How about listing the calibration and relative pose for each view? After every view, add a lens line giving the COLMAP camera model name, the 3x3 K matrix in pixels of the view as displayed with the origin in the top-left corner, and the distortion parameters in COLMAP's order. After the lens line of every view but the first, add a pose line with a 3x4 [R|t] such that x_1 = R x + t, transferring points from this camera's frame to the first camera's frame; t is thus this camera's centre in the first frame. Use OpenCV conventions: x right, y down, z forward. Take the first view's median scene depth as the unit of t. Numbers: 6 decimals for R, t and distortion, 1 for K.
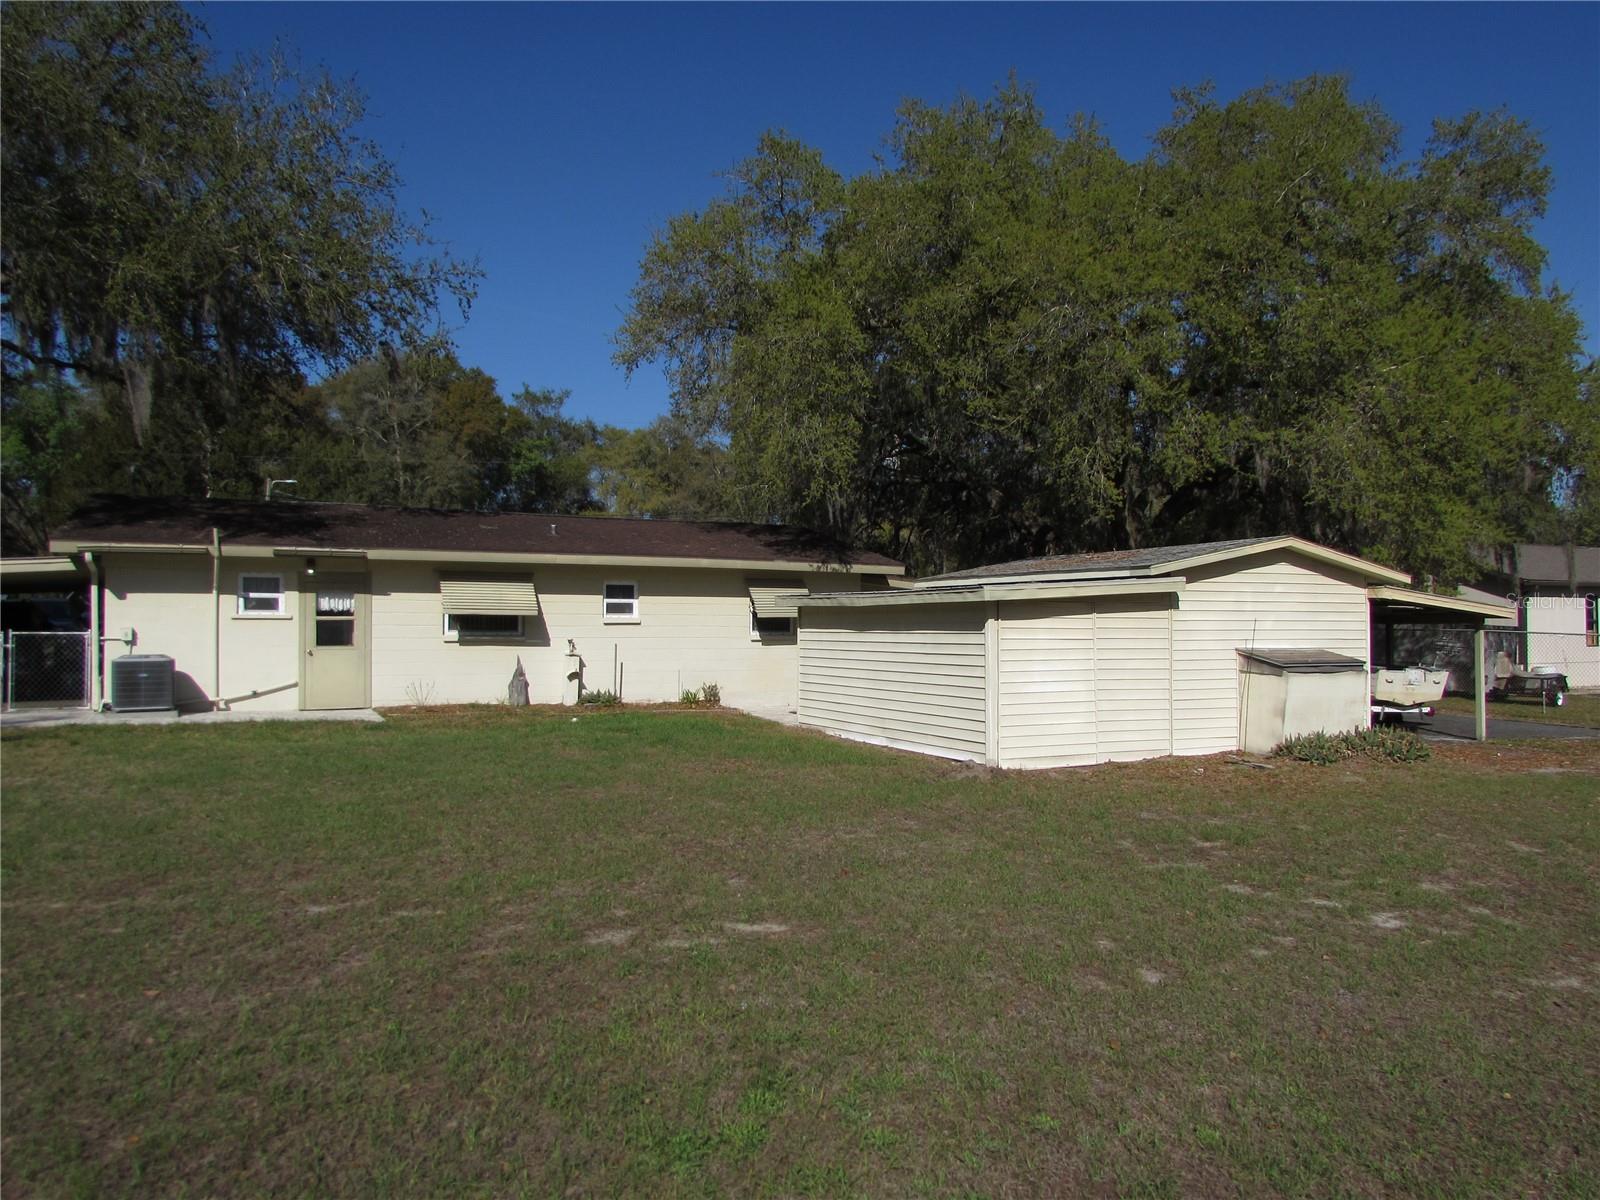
lens RADIAL K [[1139.3, 0, 802.2], [0, 1139.3, 608.0], [0, 0, 1]] dist [-0.035822, 0.023035]
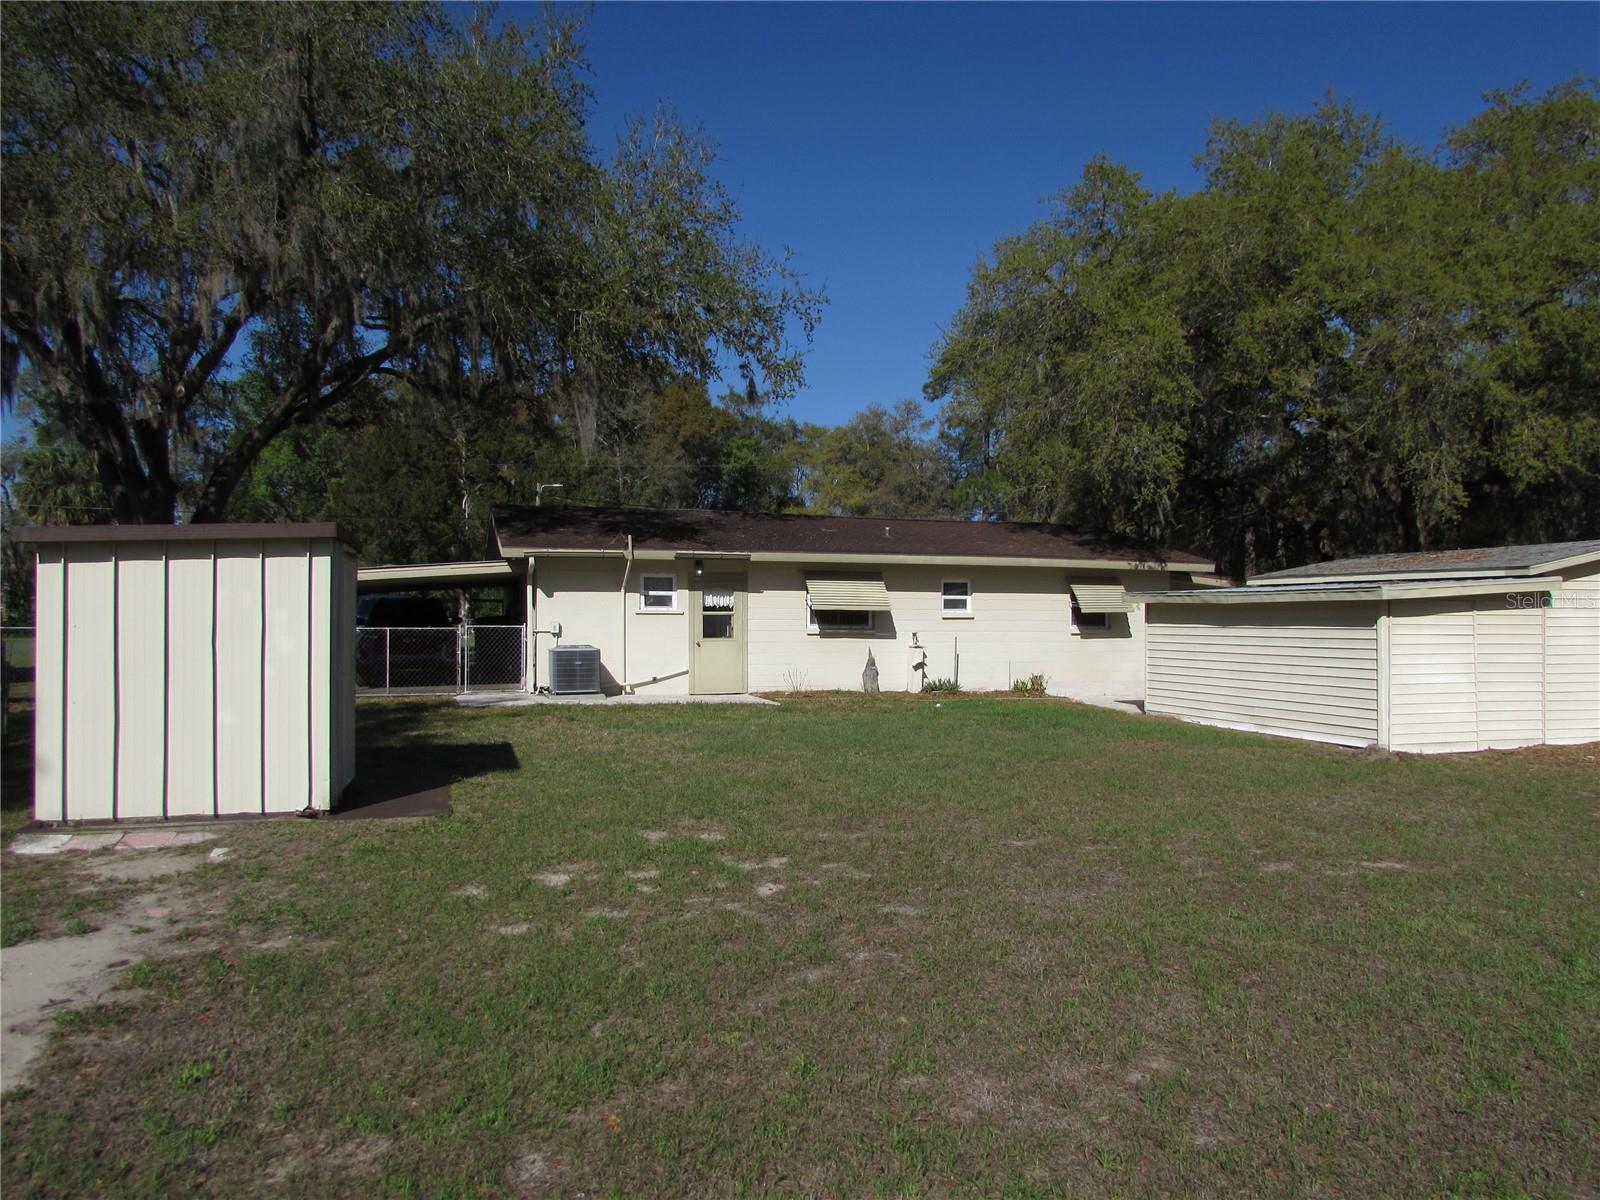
lens RADIAL K [[1139.3, 0, 802.2], [0, 1139.3, 608.0], [0, 0, 1]] dist [-0.035822, 0.023035]
pose [[0.989895, 0.000688, -0.141800, -0.166322], [0.000234, 0.999979, 0.006489, -0.003634], [0.141802, -0.006456, 0.989874, -0.109209]]
